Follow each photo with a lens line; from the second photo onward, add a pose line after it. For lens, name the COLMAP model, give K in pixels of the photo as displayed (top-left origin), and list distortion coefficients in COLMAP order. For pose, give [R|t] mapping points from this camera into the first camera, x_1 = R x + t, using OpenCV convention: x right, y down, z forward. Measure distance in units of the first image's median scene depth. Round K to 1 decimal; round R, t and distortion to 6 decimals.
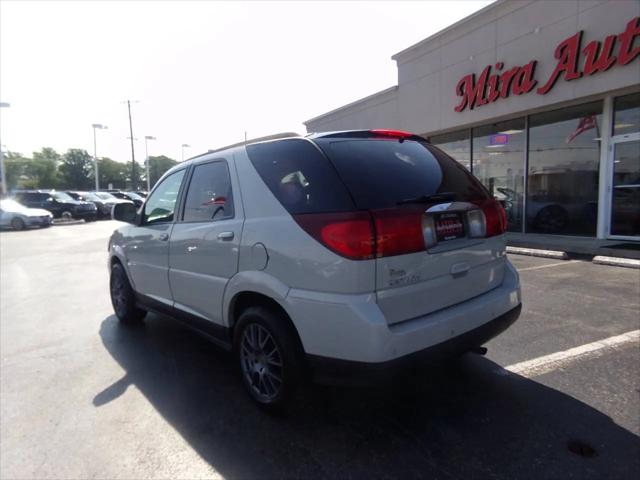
lens RADIAL K [[446.3, 0, 316.6], [0, 446.3, 248.9], [0, 0, 1]] dist [-0.025940, 0.064719]
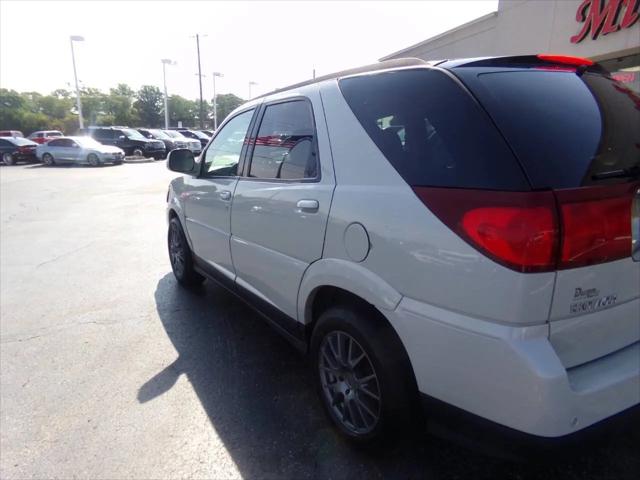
lens RADIAL K [[446.3, 0, 315.0], [0, 446.3, 243.7], [0, 0, 1]] dist [-0.025940, 0.064719]
pose [[0.989045, 0.061413, -0.134230, -0.079325], [-0.045701, 0.992062, 0.117150, -0.048249], [0.140359, -0.109732, 0.984001, 0.247328]]
